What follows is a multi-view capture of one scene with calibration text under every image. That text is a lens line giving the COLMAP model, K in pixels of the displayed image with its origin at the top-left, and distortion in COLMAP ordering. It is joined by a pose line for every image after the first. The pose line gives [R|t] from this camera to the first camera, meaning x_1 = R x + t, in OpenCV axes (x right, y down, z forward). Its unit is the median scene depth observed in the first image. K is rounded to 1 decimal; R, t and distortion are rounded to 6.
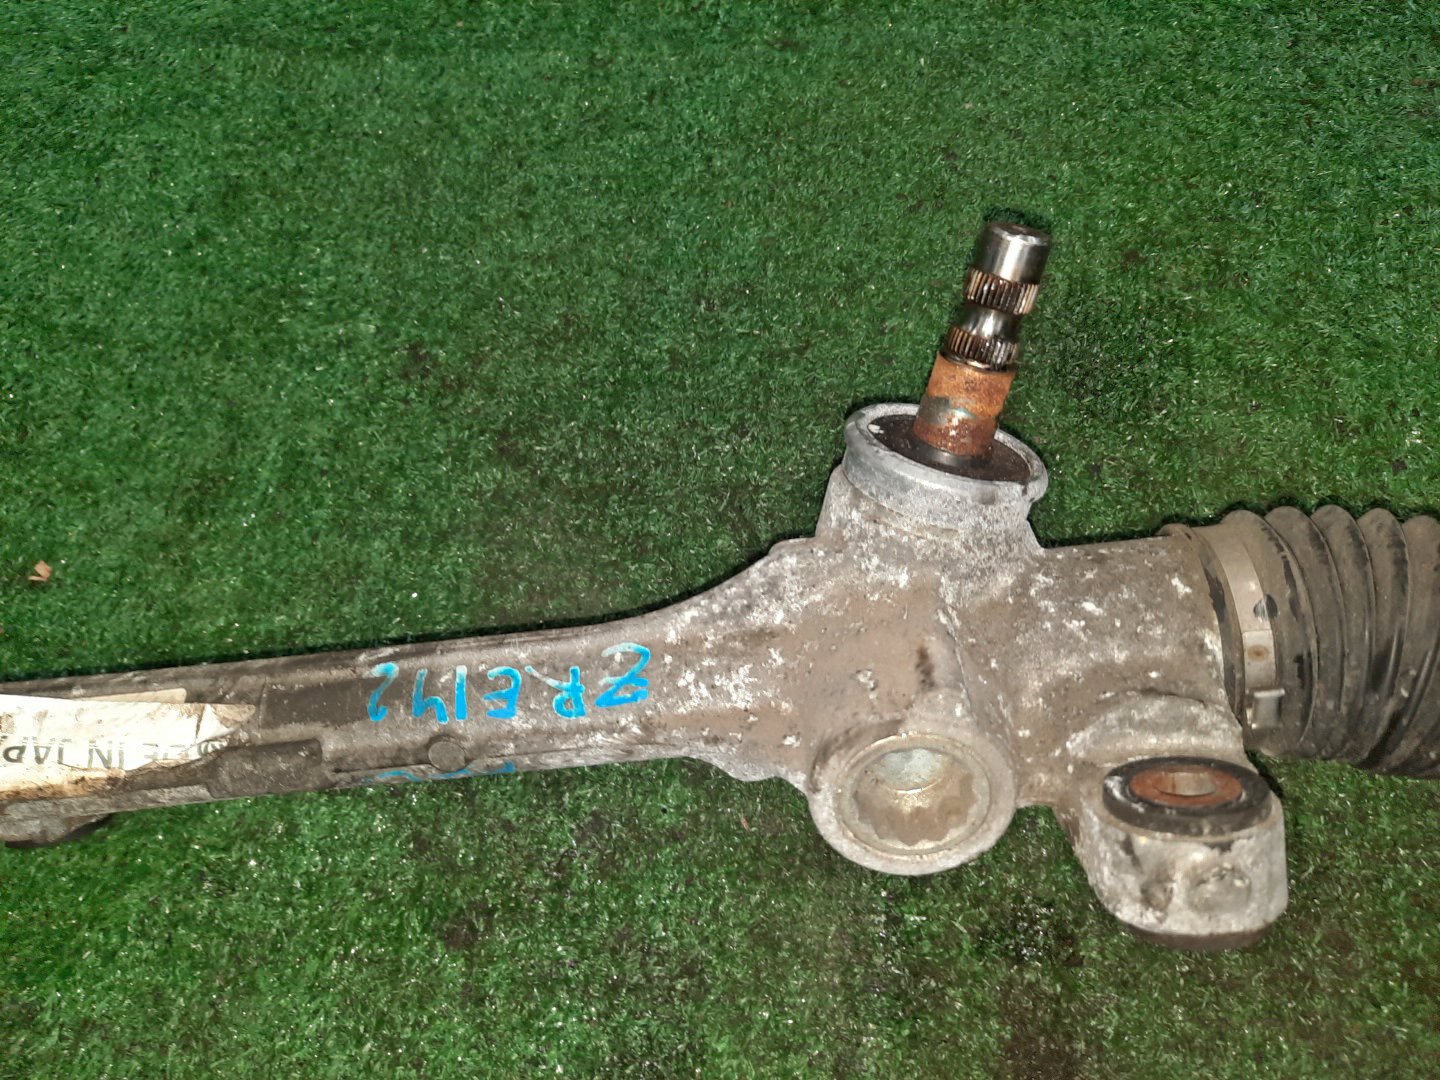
lens RADIAL K [[1005.7, 0, 734.8], [0, 1005.7, 591.8], [0, 0, 1]] dist [0.010409, -0.000340]
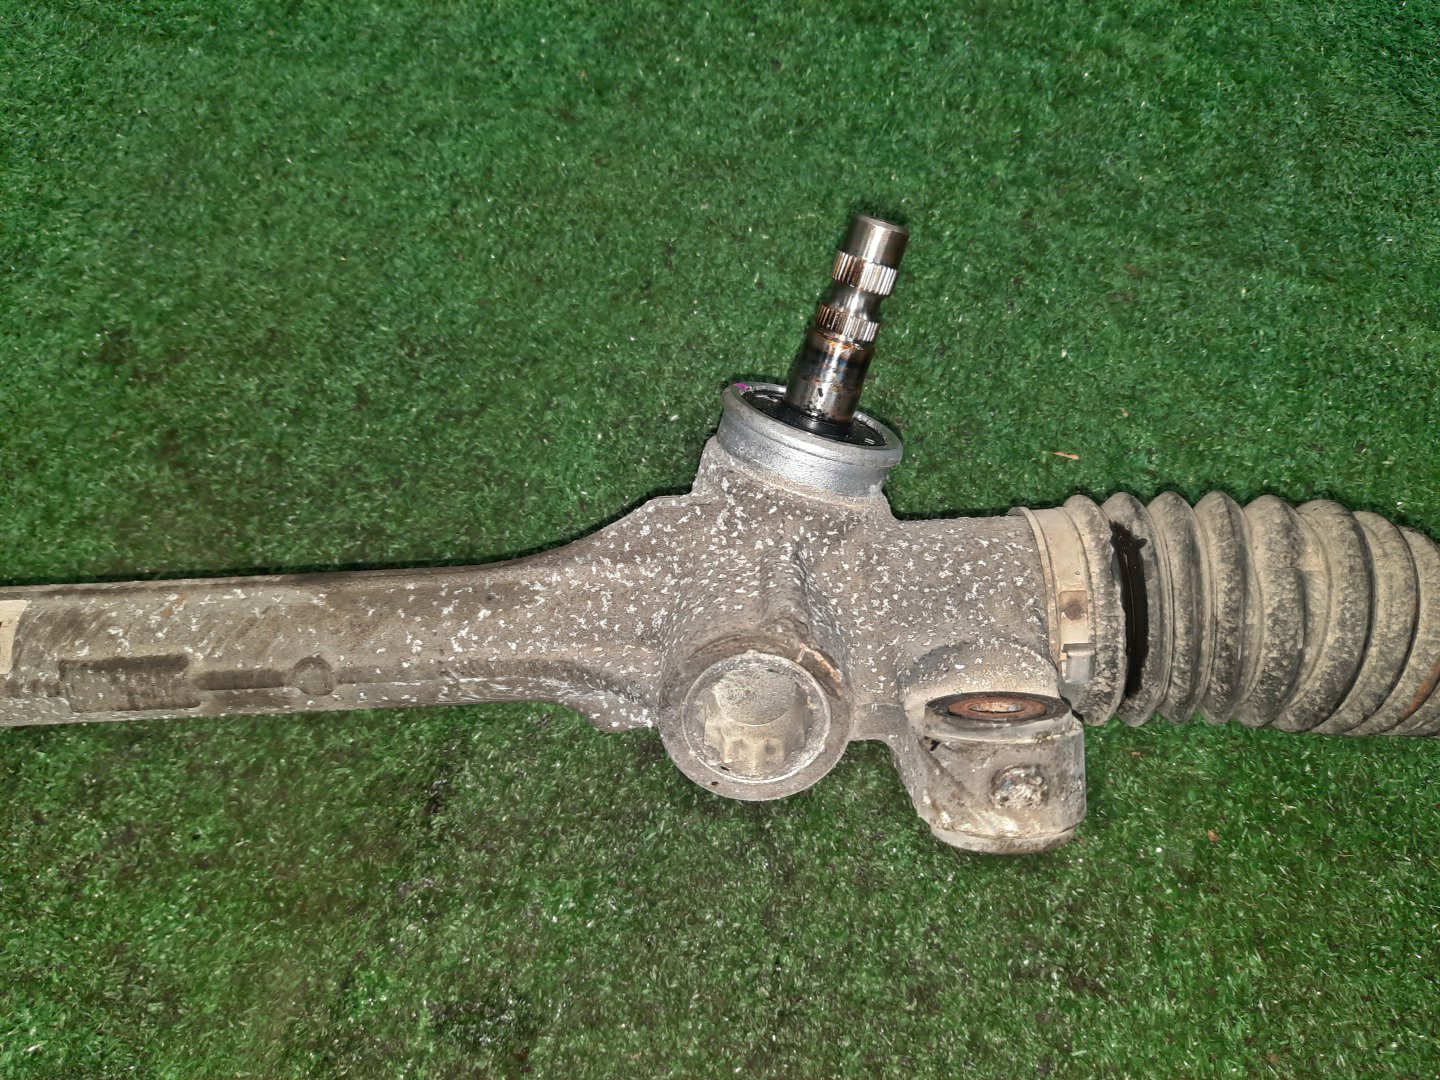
lens RADIAL K [[1005.7, 0, 734.8], [0, 1005.7, 591.8], [0, 0, 1]] dist [0.010409, -0.000340]
pose [[0.980798, 0.194819, 0.008973, 0.320578], [-0.194380, 0.980258, -0.036211, -0.067136], [-0.015851, 0.033772, 0.999304, -0.014518]]
